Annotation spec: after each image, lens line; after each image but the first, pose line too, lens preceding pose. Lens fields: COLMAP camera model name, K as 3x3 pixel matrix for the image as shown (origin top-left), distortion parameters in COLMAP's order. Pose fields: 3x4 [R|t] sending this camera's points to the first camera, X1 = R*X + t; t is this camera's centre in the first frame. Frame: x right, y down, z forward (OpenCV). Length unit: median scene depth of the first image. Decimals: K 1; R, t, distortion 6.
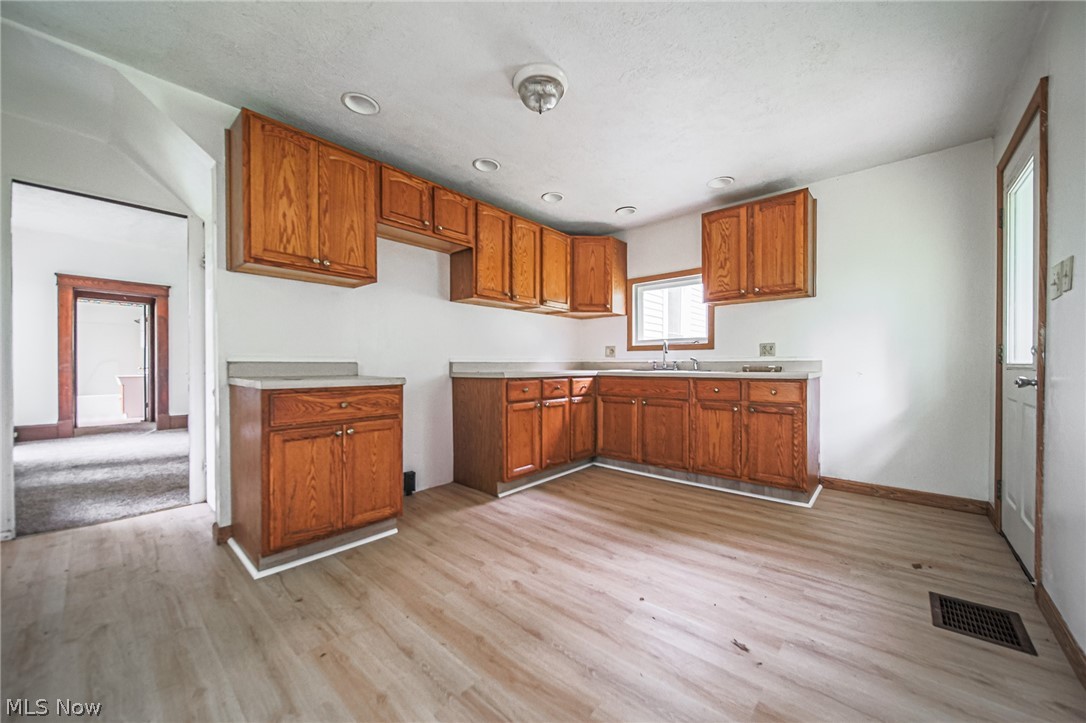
lens RADIAL K [[400.7, 0, 539.6], [0, 400.7, 365.9], [0, 0, 1]] dist [0.000571, -0.000947]
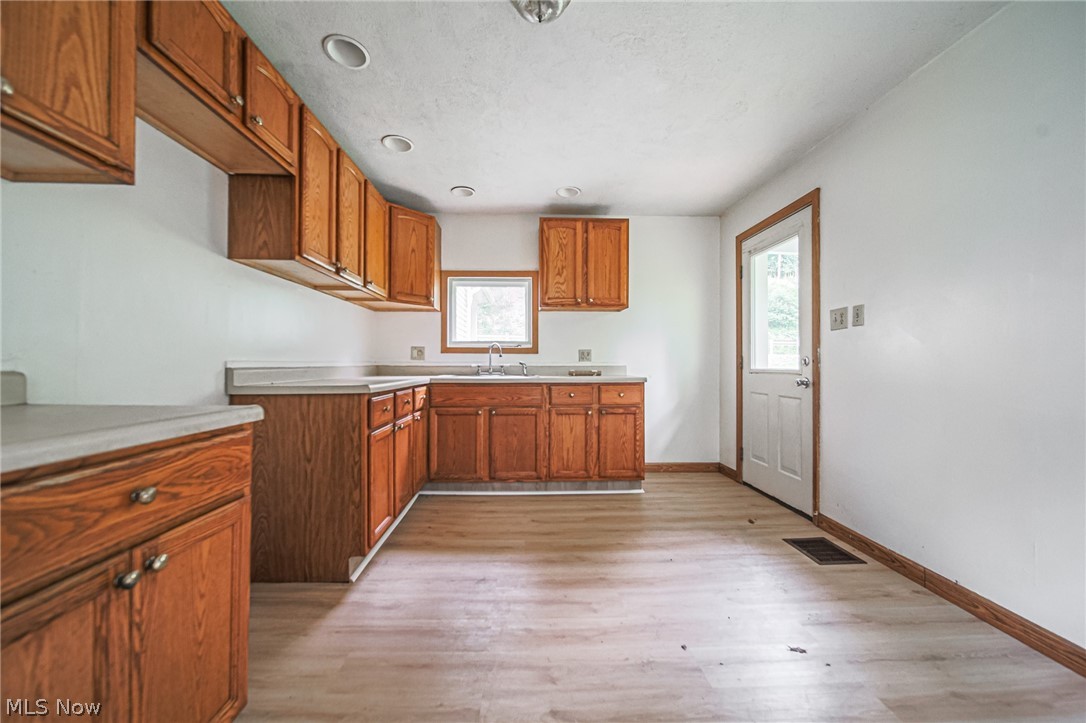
lens RADIAL K [[400.7, 0, 534.8], [0, 400.7, 361.0], [0, 0, 1]] dist [0.000571, -0.000947]
pose [[0.724915, 0.008447, 0.688787, -0.328942], [0.000337, 0.999920, -0.012618, -0.012907], [-0.688839, 0.009379, 0.724854, 0.336757]]
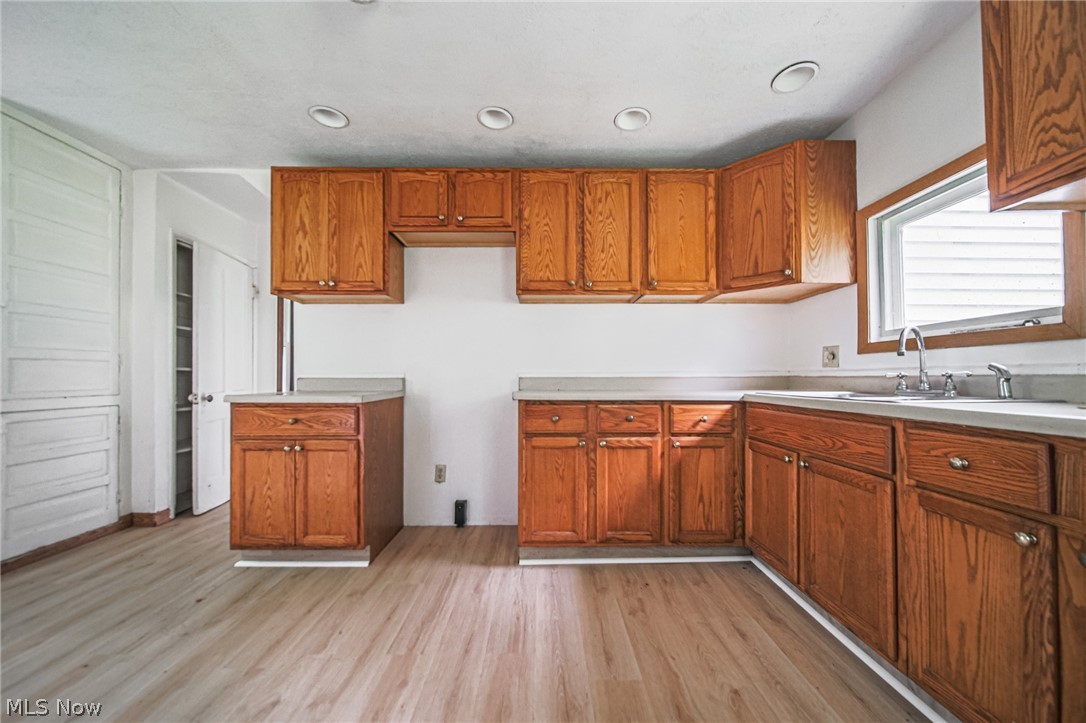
lens RADIAL K [[400.7, 0, 543.6], [0, 400.7, 372.4], [0, 0, 1]] dist [0.000571, -0.000947]
pose [[0.673036, -0.009722, -0.739546, 0.463845], [-0.002814, 0.999873, -0.015705, -0.007402], [0.739604, 0.012651, 0.672923, 0.537215]]
